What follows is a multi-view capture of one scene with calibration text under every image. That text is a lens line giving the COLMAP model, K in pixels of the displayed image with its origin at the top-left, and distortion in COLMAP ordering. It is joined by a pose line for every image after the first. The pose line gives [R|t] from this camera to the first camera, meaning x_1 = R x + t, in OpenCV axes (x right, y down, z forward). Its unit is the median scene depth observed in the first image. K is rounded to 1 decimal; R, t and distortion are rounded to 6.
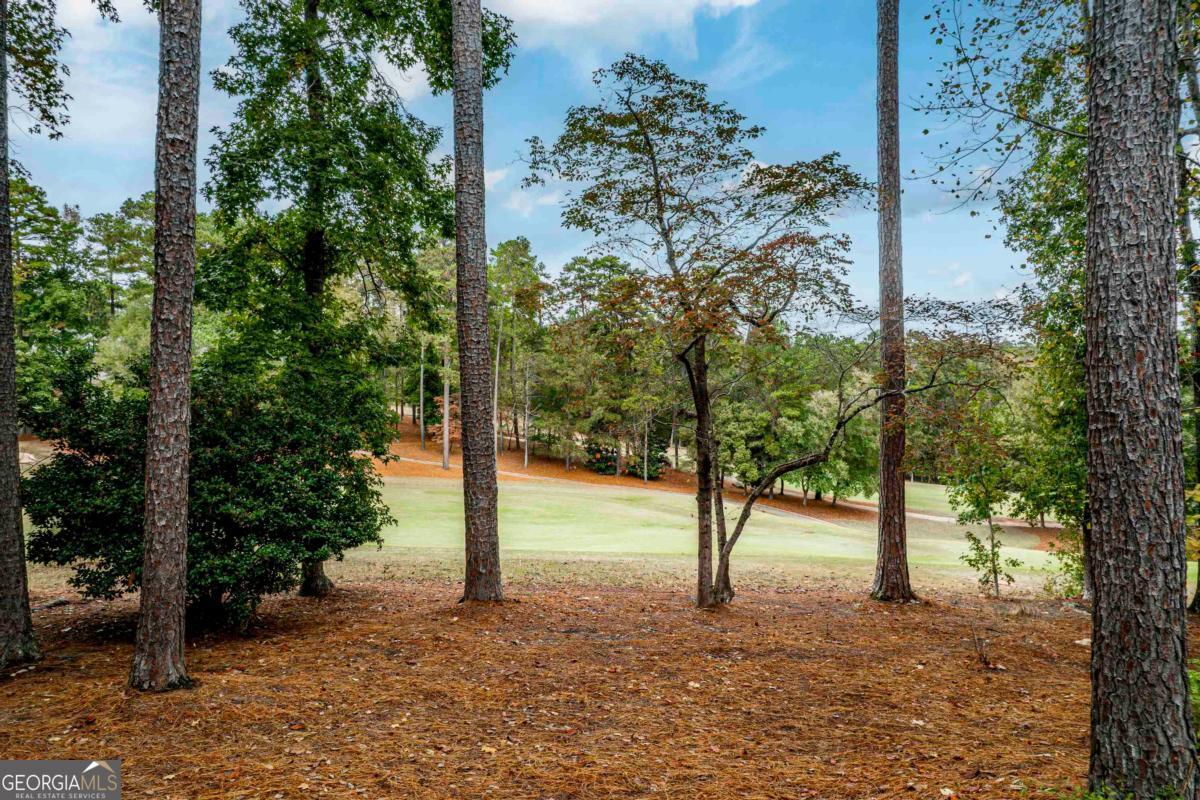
lens RADIAL K [[771.3, 0, 600.0], [0, 771.3, 396.4], [0, 0, 1]] dist [-0.002119, 0.000570]
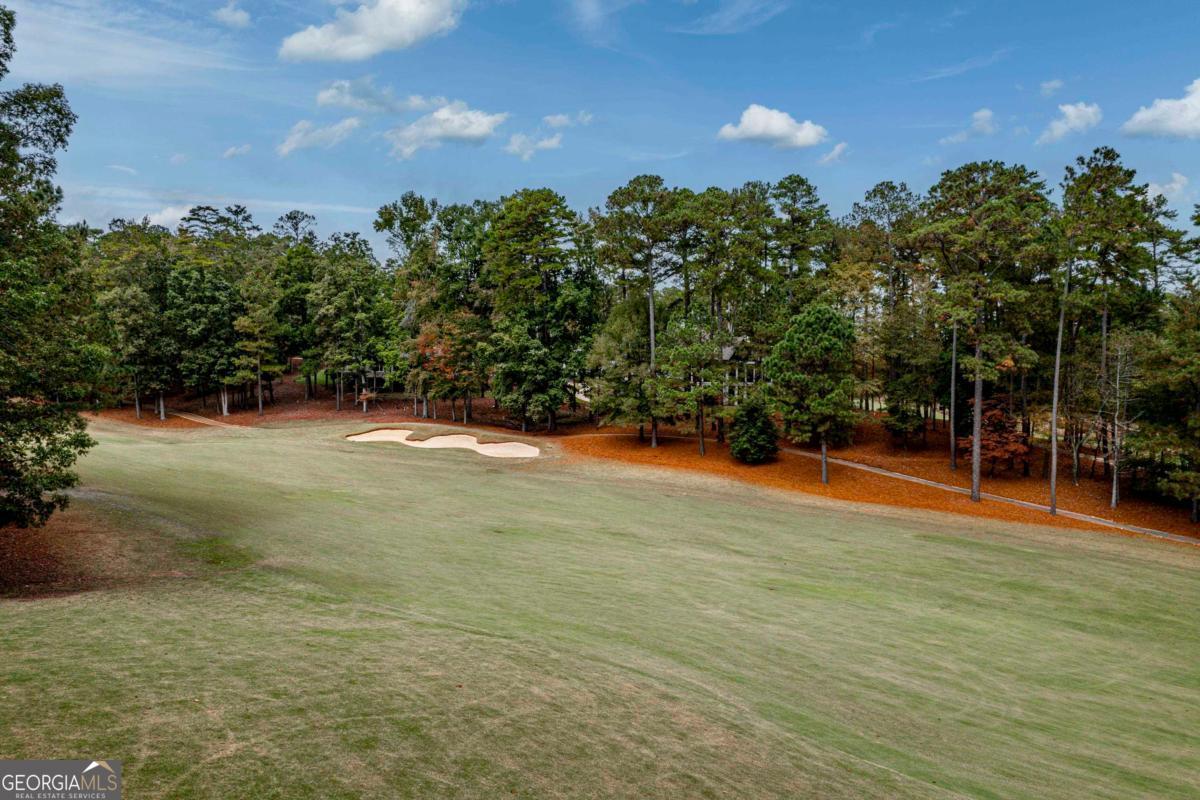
lens RADIAL K [[771.3, 0, 600.6], [0, 771.3, 404.3], [0, 0, 1]] dist [-0.002119, 0.000570]
pose [[0.742850, 0.018500, -0.669202, 0.015489], [-0.006635, 0.999772, 0.020274, -0.005941], [0.669425, -0.010621, 0.742804, 0.221952]]
